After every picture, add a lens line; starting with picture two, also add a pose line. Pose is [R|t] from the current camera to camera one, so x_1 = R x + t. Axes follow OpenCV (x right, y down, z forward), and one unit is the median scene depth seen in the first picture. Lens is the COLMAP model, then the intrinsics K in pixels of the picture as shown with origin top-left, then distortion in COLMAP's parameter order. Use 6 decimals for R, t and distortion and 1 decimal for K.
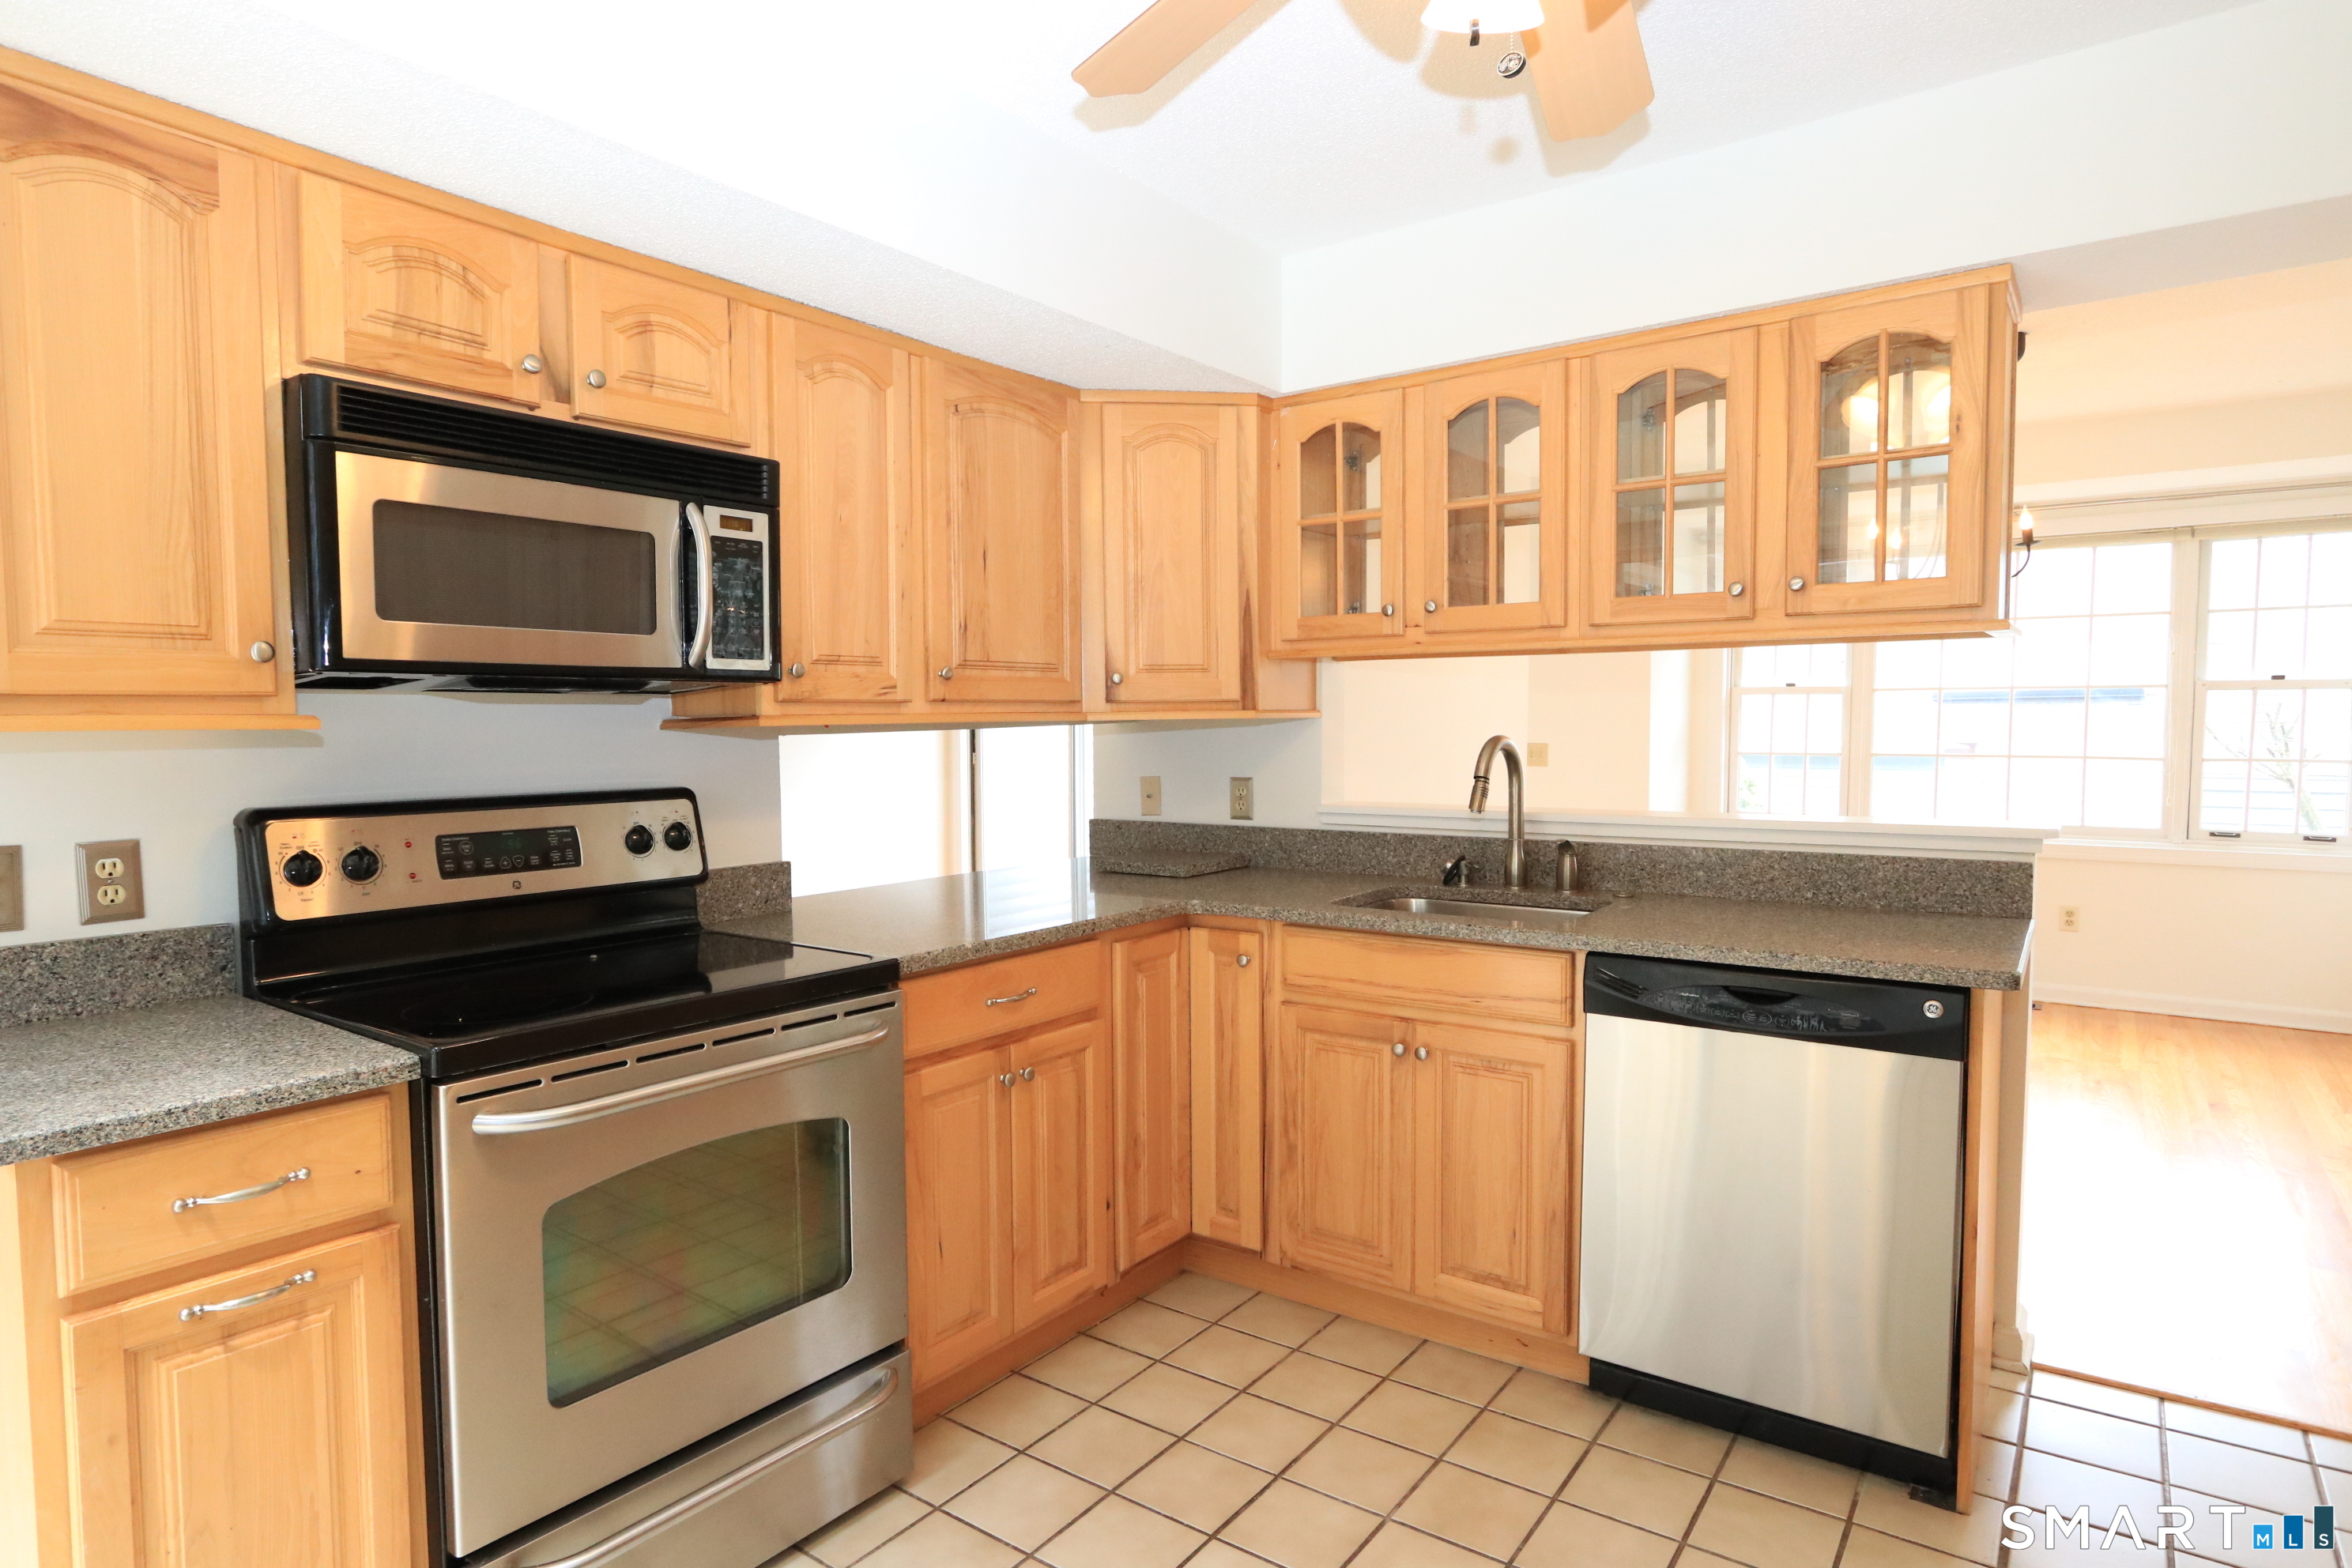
lens RADIAL K [[1367.6, 0, 1176.0], [0, 1367.6, 784.0], [0, 0, 1]] dist [-0.000981, 0.001745]
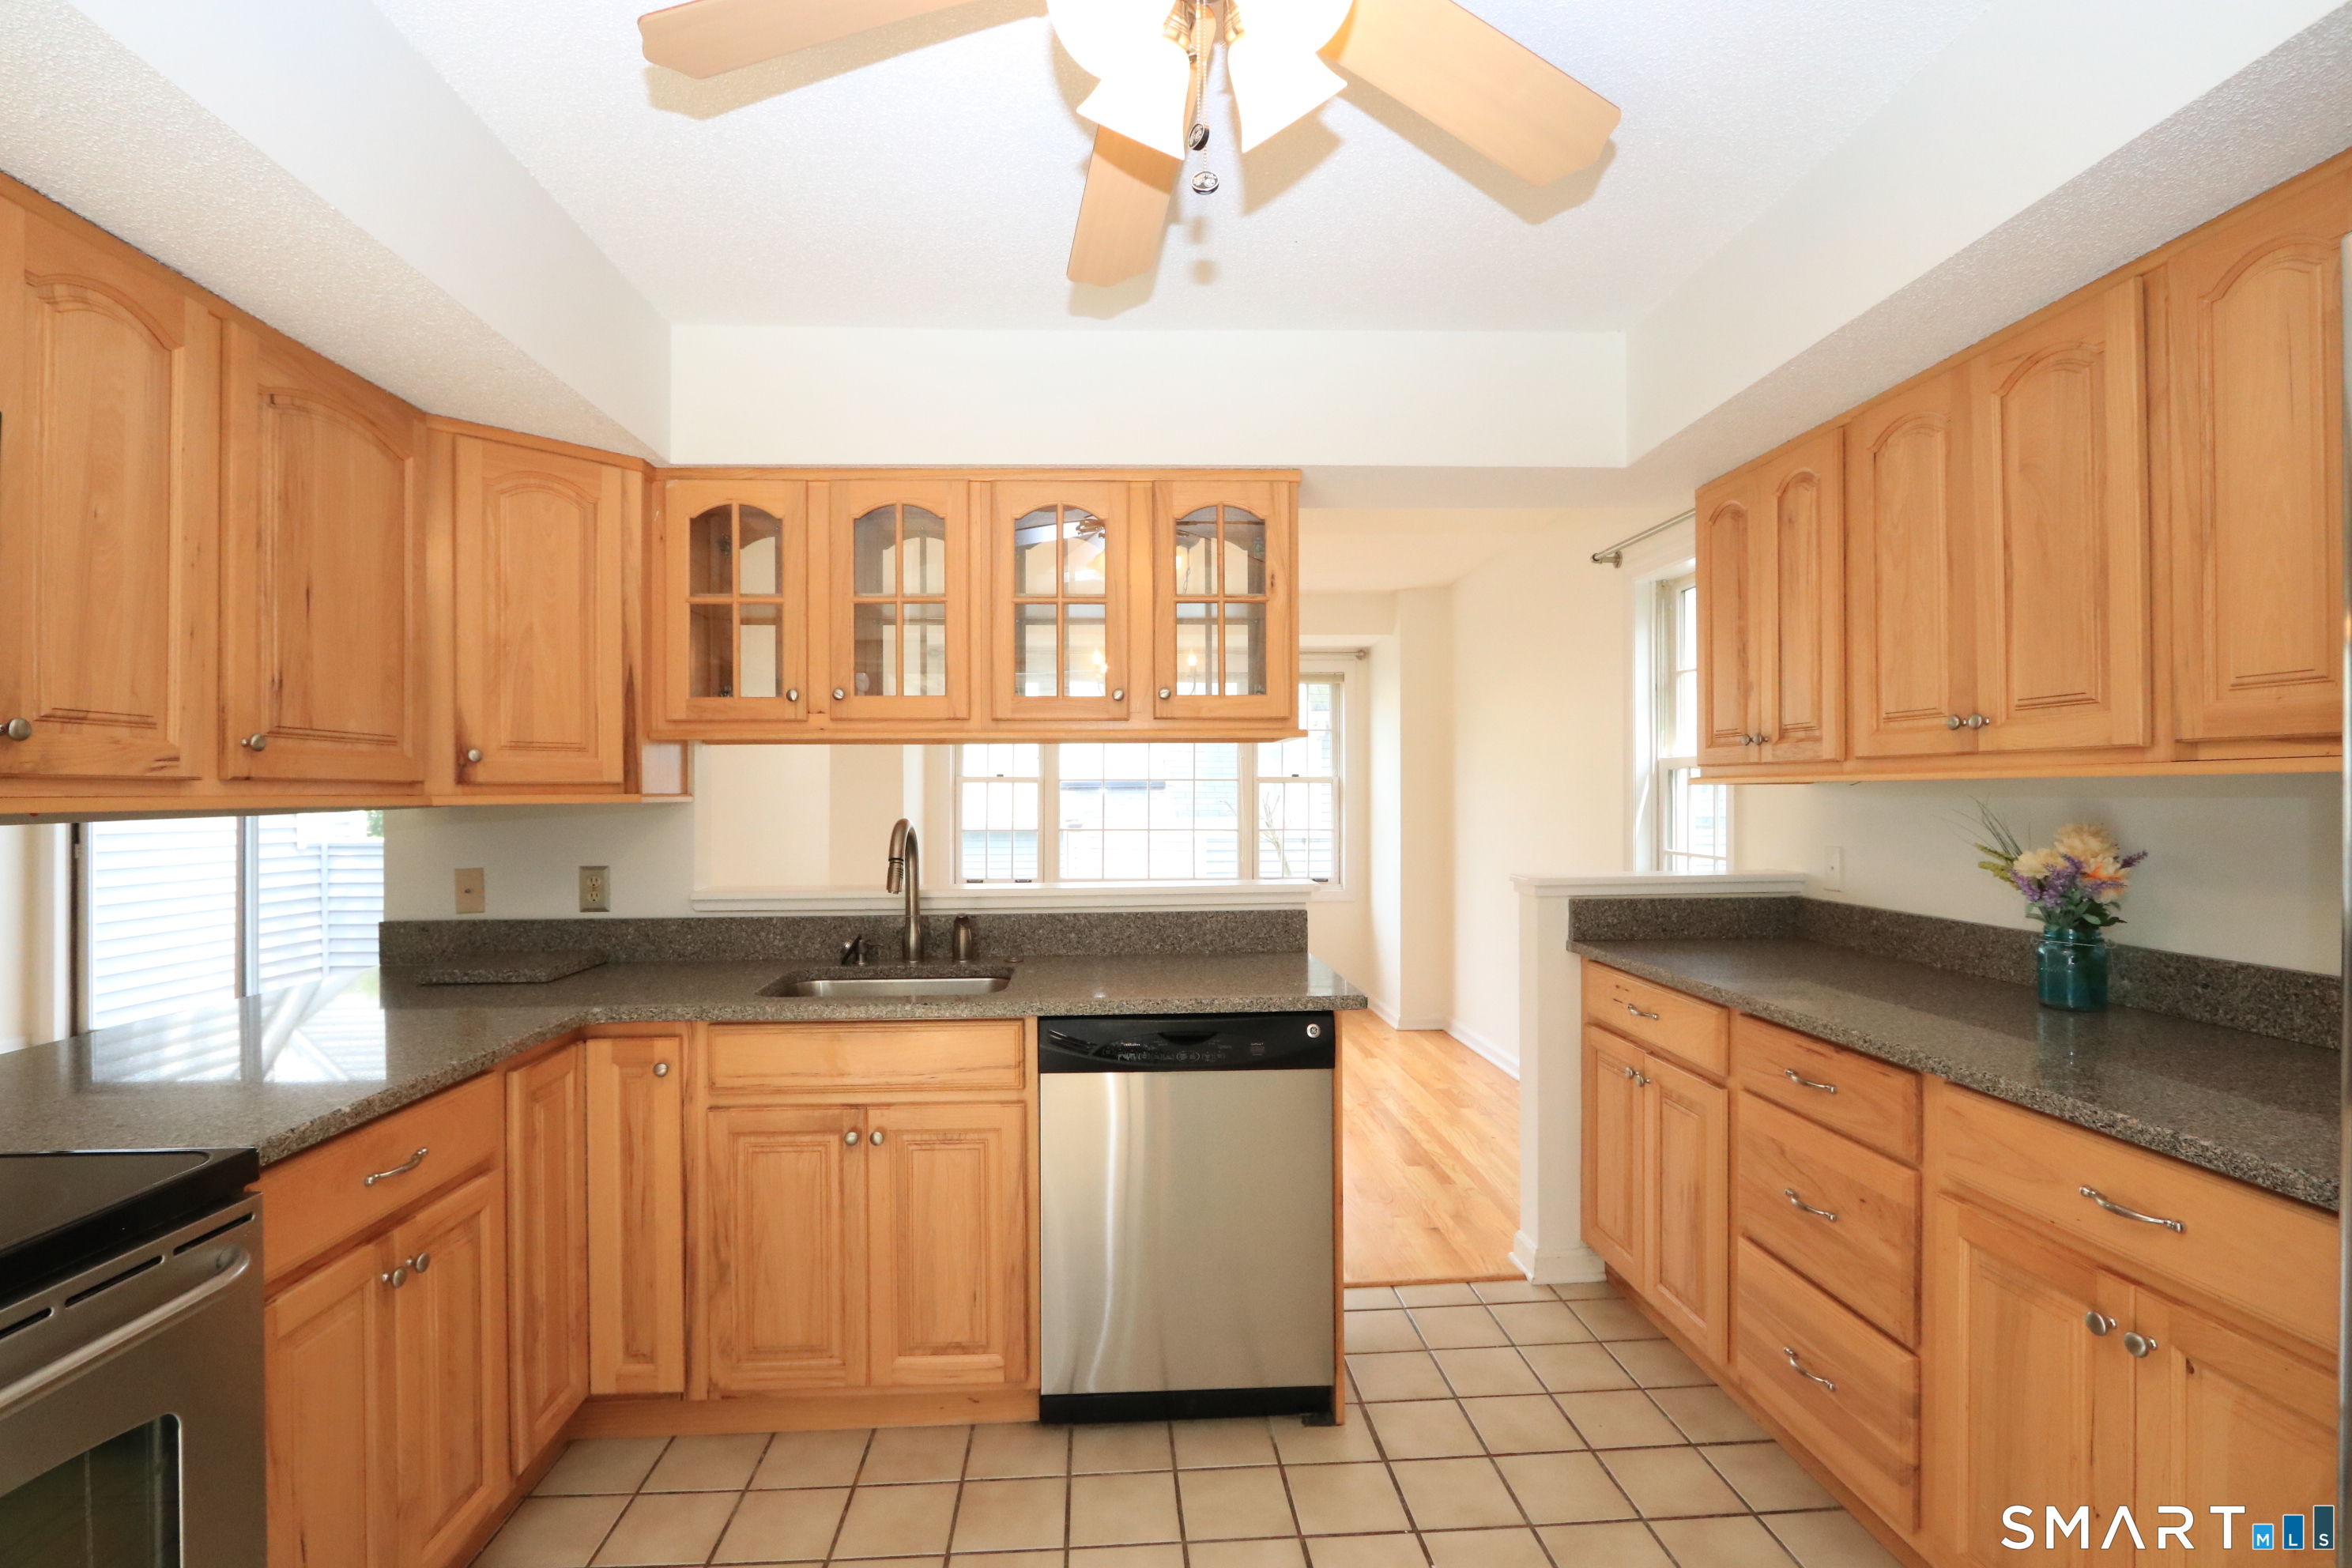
lens RADIAL K [[1123.5, 0, 1176.0], [0, 1123.5, 784.0], [0, 0, 1]] dist [-0.018382, 0.009023]
pose [[0.764494, 0.010886, 0.644539, -0.172049], [0.029761, 0.998195, -0.052159, -0.011219], [-0.643944, 0.059058, 0.762790, 0.207193]]
